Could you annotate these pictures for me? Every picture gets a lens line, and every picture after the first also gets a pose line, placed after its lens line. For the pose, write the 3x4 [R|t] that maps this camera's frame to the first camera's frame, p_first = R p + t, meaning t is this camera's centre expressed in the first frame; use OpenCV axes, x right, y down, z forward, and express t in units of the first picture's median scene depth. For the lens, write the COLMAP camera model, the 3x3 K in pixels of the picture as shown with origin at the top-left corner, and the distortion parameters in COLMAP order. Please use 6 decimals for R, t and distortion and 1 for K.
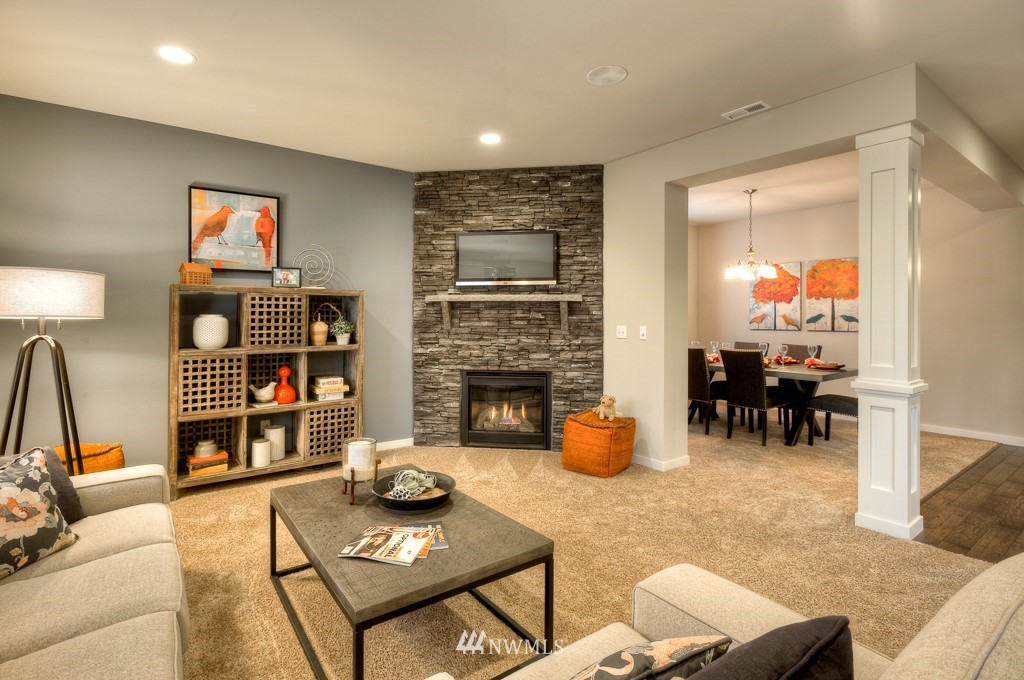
lens RADIAL K [[499.2, 0, 516.8], [0, 499.2, 310.8], [0, 0, 1]] dist [0.000805, 0.000671]
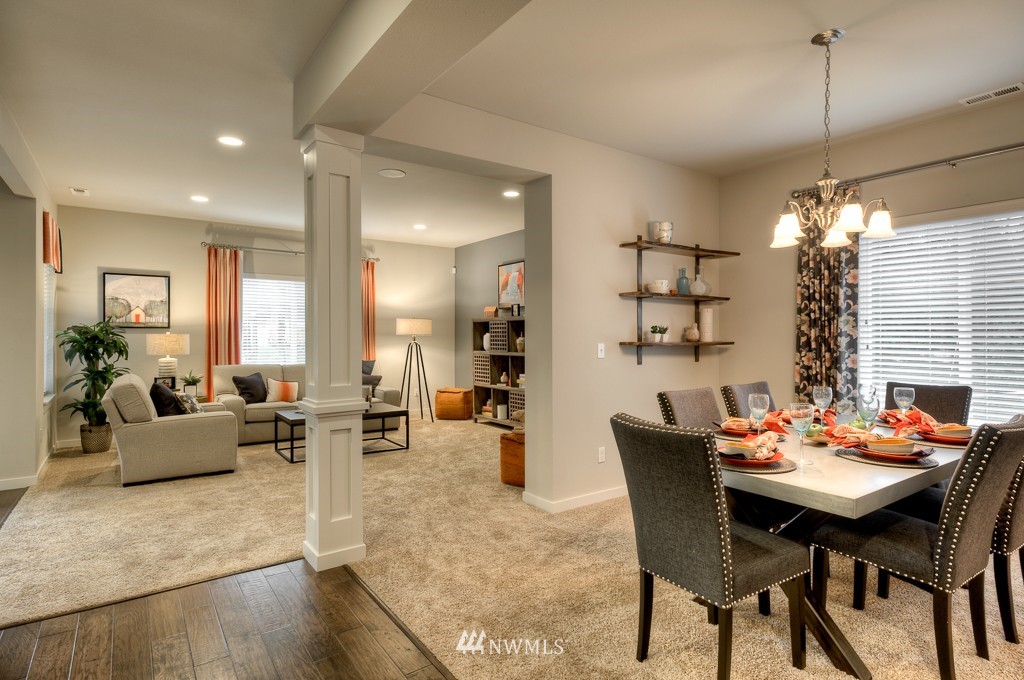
lens RADIAL K [[538.1, 0, 511.0], [0, 538.1, 331.4], [0, 0, 1]] dist [0.010250, 0.000782]
pose [[-0.024168, -0.008917, -0.999668, 1.247640], [0.012873, 0.999875, -0.009230, 0.017583], [0.999625, -0.013092, -0.024050, 0.981130]]
